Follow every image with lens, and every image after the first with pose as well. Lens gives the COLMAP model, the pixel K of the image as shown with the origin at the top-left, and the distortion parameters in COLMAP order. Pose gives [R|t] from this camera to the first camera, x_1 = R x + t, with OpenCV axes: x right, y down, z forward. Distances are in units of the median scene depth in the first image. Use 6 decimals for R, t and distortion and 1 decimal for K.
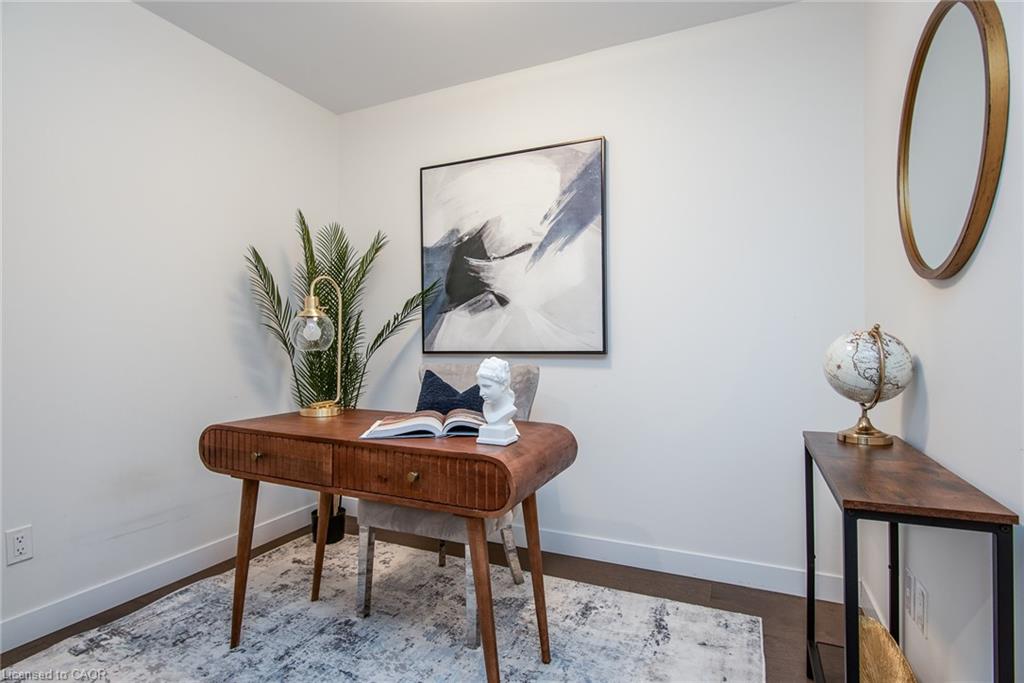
lens RADIAL K [[512.5, 0, 508.0], [0, 512.5, 340.6], [0, 0, 1]] dist [-0.006220, -0.000463]
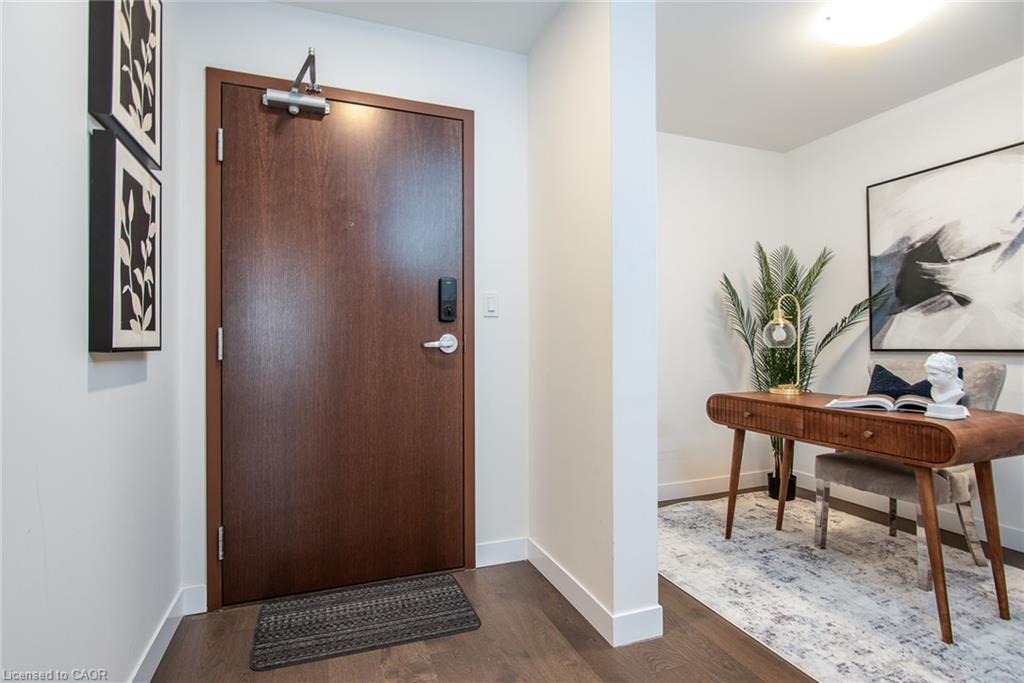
lens RADIAL K [[512.5, 0, 509.9], [0, 512.5, 341.2], [0, 0, 1]] dist [-0.006220, -0.000463]
pose [[0.719602, -0.005112, -0.694368, 0.057197], [0.007605, 0.999971, 0.000518, -0.004408], [0.694345, -0.005654, 0.719620, -0.478939]]
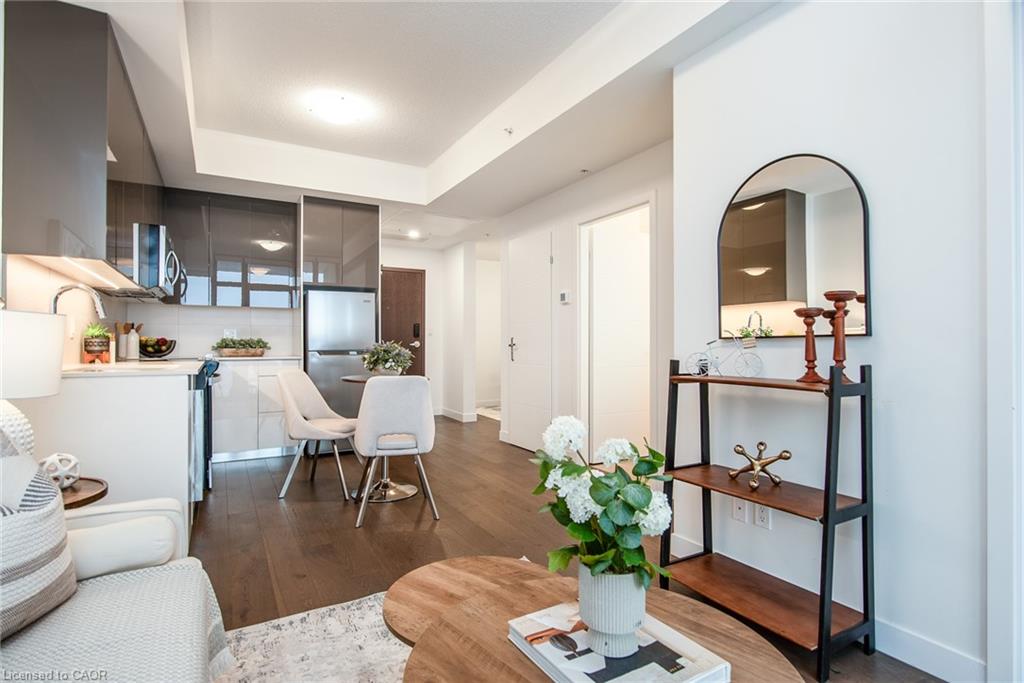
lens RADIAL K [[512.5, 0, 508.9], [0, 512.5, 339.3], [0, 0, 1]] dist [-0.006220, -0.000463]
pose [[0.813337, -0.004437, -0.581776, 1.776077], [0.002581, 0.999989, -0.004019, -0.016894], [0.581787, 0.001767, 0.813339, -2.292064]]
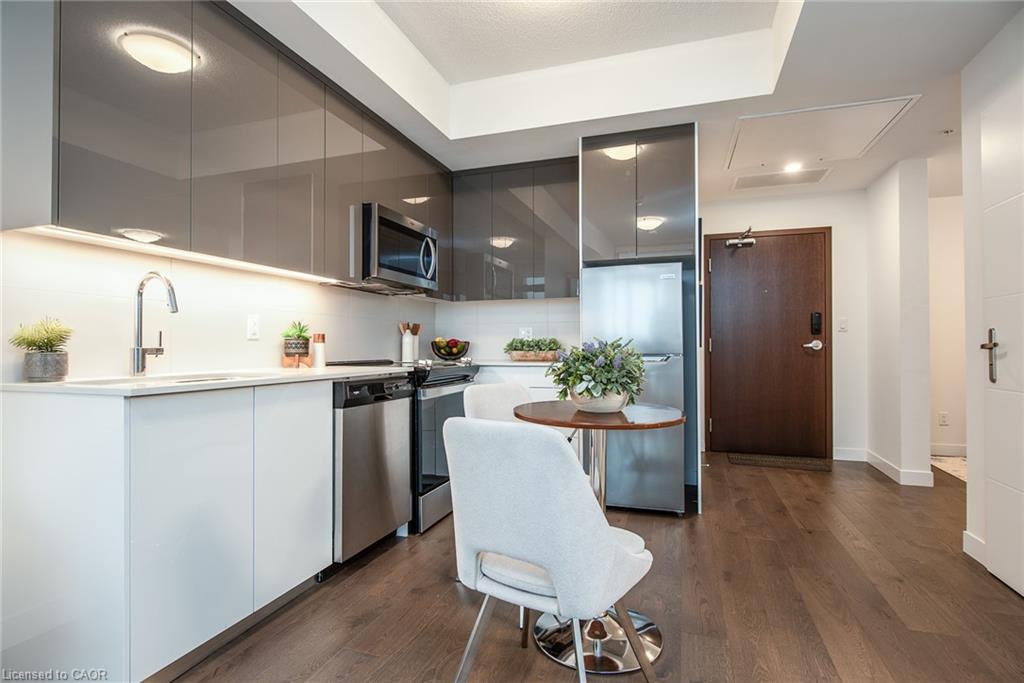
lens RADIAL K [[512.5, 0, 509.9], [0, 512.5, 343.5], [0, 0, 1]] dist [-0.006220, -0.000463]
pose [[0.106535, -0.004900, -0.994297, 1.290910], [0.008206, 0.999958, -0.004048, -0.008350], [0.994275, -0.007728, 0.106571, -1.359775]]
